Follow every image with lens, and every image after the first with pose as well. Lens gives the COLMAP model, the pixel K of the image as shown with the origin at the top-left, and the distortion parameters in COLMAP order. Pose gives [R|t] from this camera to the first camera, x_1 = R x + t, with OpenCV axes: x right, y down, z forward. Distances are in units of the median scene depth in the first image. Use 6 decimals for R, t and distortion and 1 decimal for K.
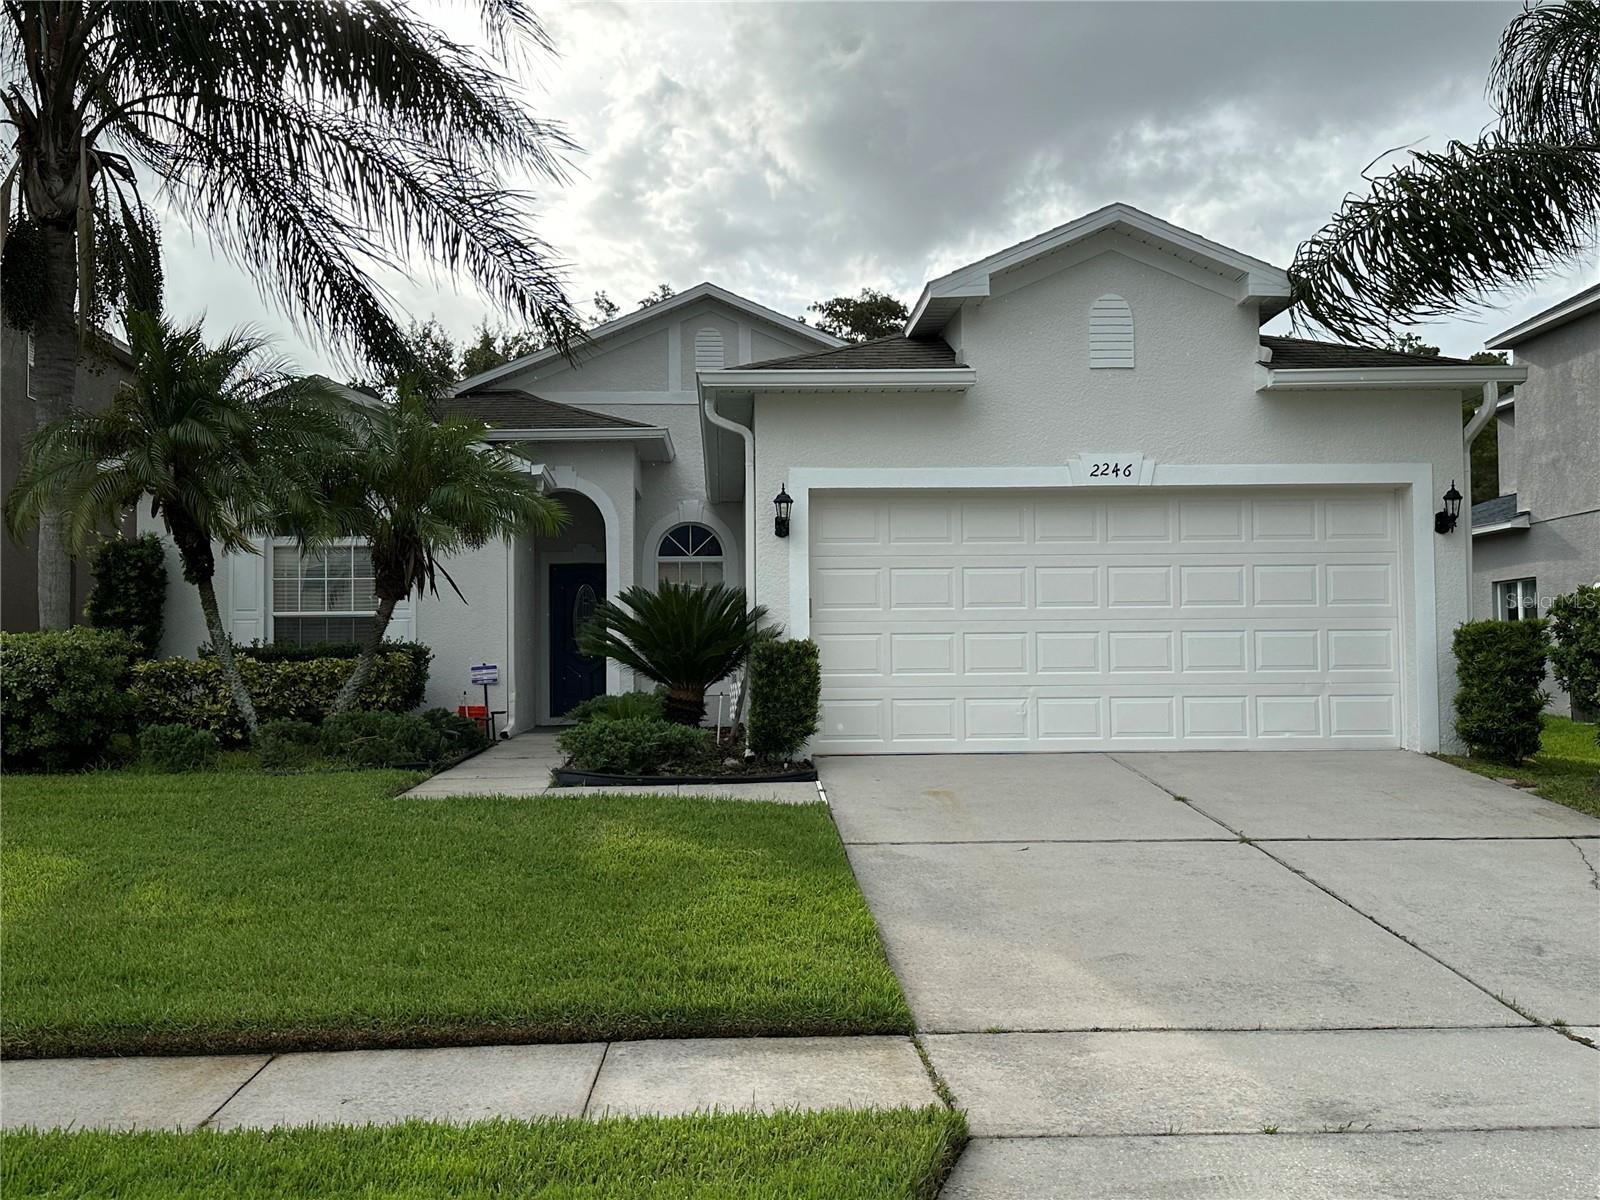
lens RADIAL K [[1558.3, 0, 800.0], [0, 1558.3, 600.0], [0, 0, 1]] dist [0.111731, -0.237460]
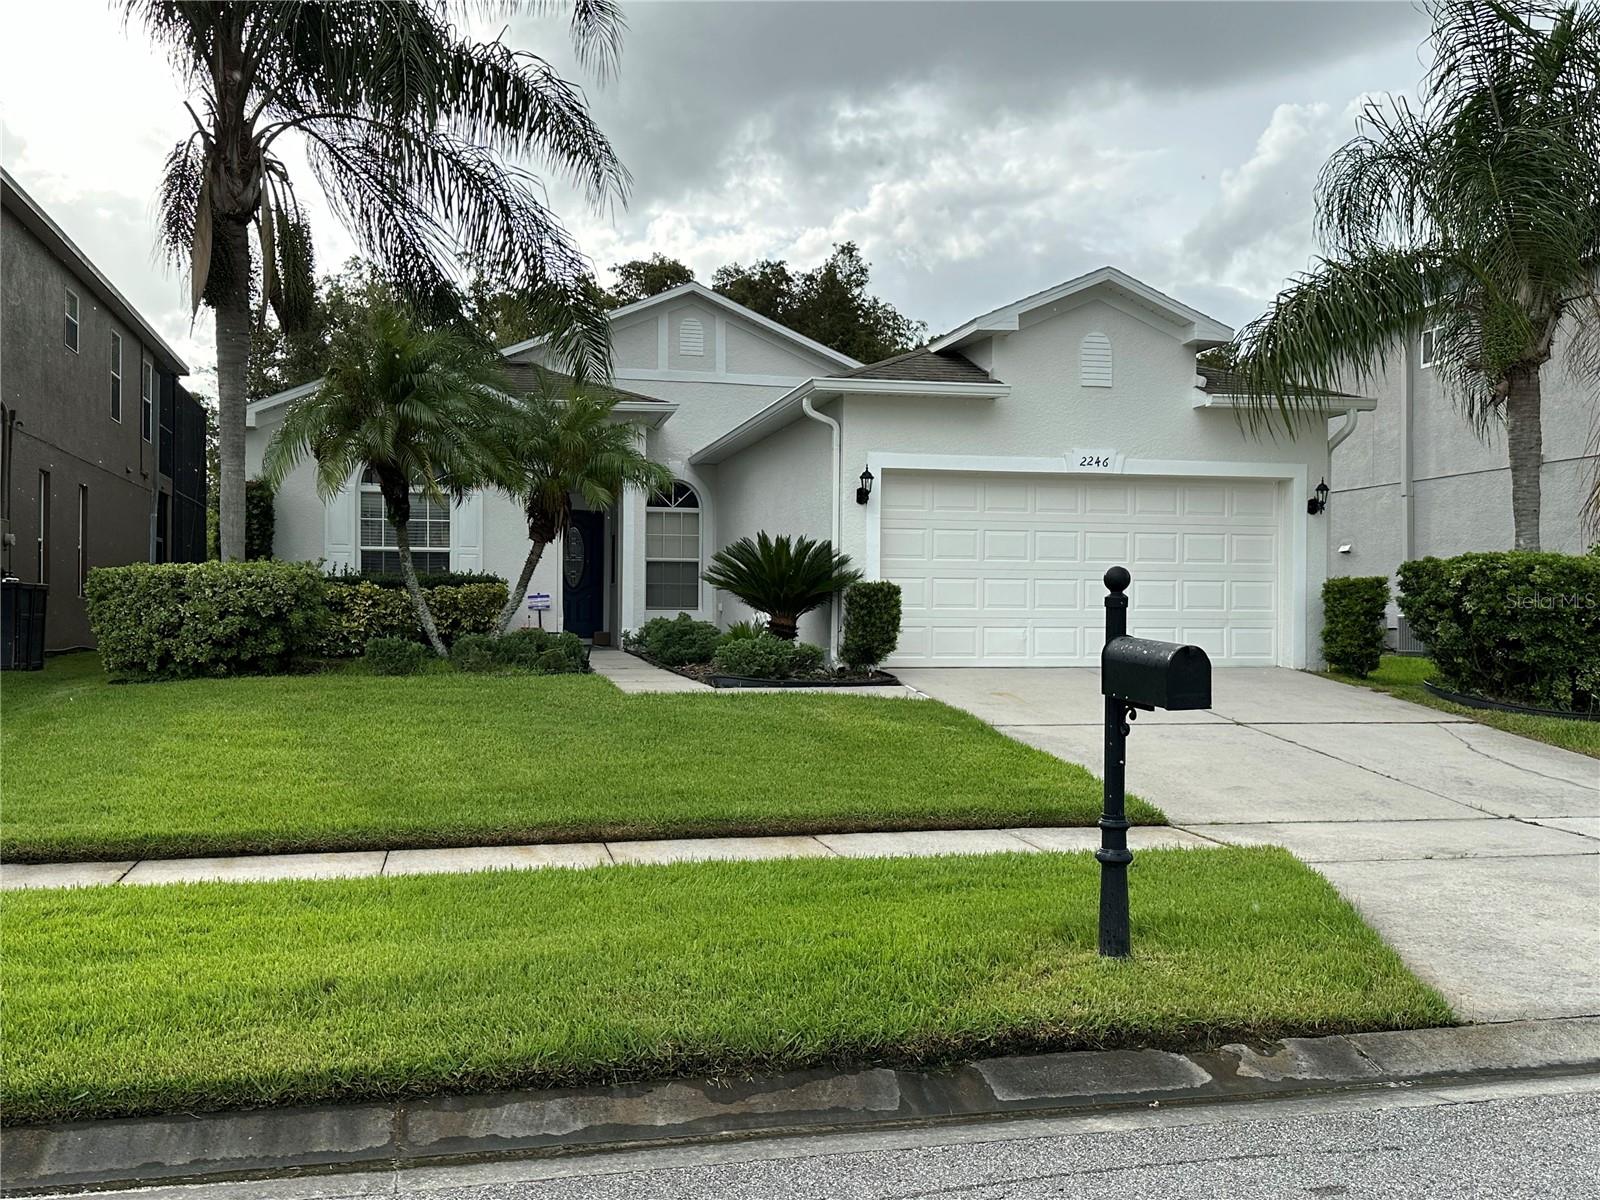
lens RADIAL K [[1453.6, 0, 800.0], [0, 1453.6, 600.0], [0, 0, 1]] dist [0.112852, -0.250489]
pose [[0.982688, 0.018037, 0.184386, -0.287948], [-0.025867, 0.998859, 0.040148, -0.006835], [-0.183451, -0.044223, 0.982034, -0.212397]]
